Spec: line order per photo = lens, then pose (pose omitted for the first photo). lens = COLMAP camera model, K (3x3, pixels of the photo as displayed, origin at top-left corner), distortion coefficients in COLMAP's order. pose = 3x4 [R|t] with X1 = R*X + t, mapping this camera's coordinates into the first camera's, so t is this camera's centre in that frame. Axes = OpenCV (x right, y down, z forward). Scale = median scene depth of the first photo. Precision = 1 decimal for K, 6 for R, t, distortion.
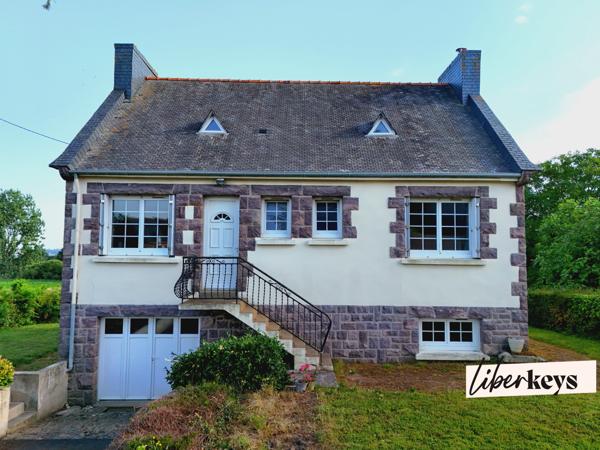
lens RADIAL K [[460.7, 0, 300.0], [0, 460.7, 225.0], [0, 0, 1]] dist [0.039339, -0.001360]
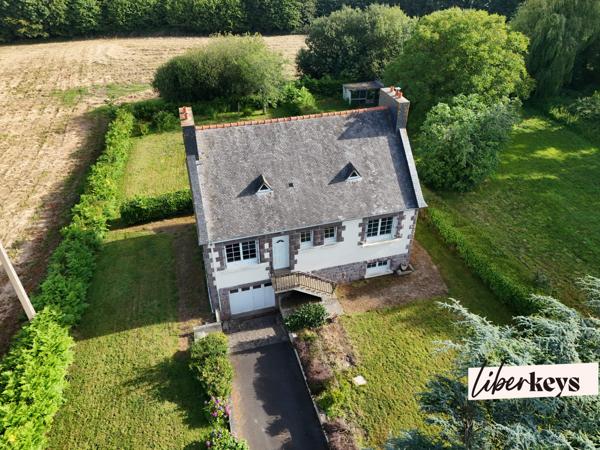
lens RADIAL K [[472.1, 0, 300.0], [0, 472.1, 225.0], [0, 0, 1]] dist [-0.004134, -0.003434]
pose [[0.962732, -0.166837, 0.212866, -0.521279], [-0.015423, 0.751915, 0.659080, -1.457022], [-0.270016, -0.637800, 0.721320, -0.472132]]
